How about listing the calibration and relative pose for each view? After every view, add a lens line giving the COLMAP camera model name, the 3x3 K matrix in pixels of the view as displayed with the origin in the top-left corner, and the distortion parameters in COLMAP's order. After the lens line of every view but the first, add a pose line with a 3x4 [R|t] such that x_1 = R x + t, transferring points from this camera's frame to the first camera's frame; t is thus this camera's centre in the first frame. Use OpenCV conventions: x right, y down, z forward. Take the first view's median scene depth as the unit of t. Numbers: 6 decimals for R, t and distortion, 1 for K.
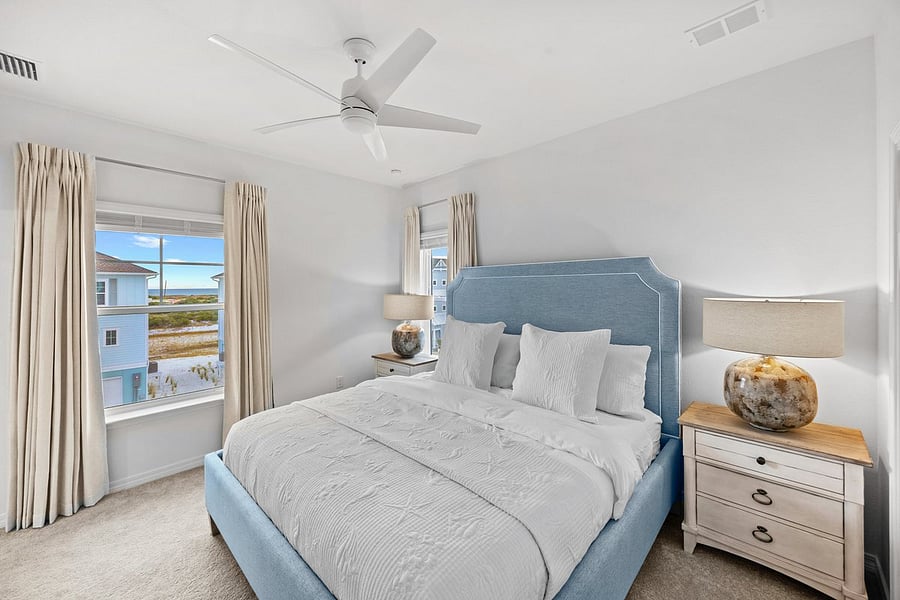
lens RADIAL K [[351.8, 0, 450.4], [0, 351.8, 281.5], [0, 0, 1]] dist [-0.002407, -0.000212]
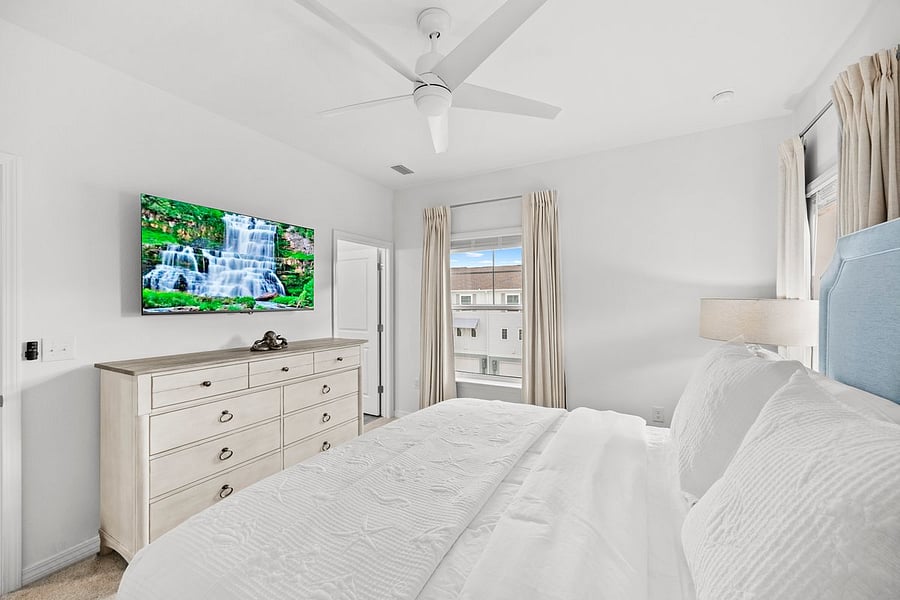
lens RADIAL K [[351.8, 0, 449.2], [0, 351.8, 299.3], [0, 0, 1]] dist [-0.002407, -0.000212]
pose [[0.261332, 0.002298, -0.965246, 0.471628], [0.011741, 0.999916, 0.005559, 0.044908], [0.965177, -0.012785, 0.261283, 0.585964]]
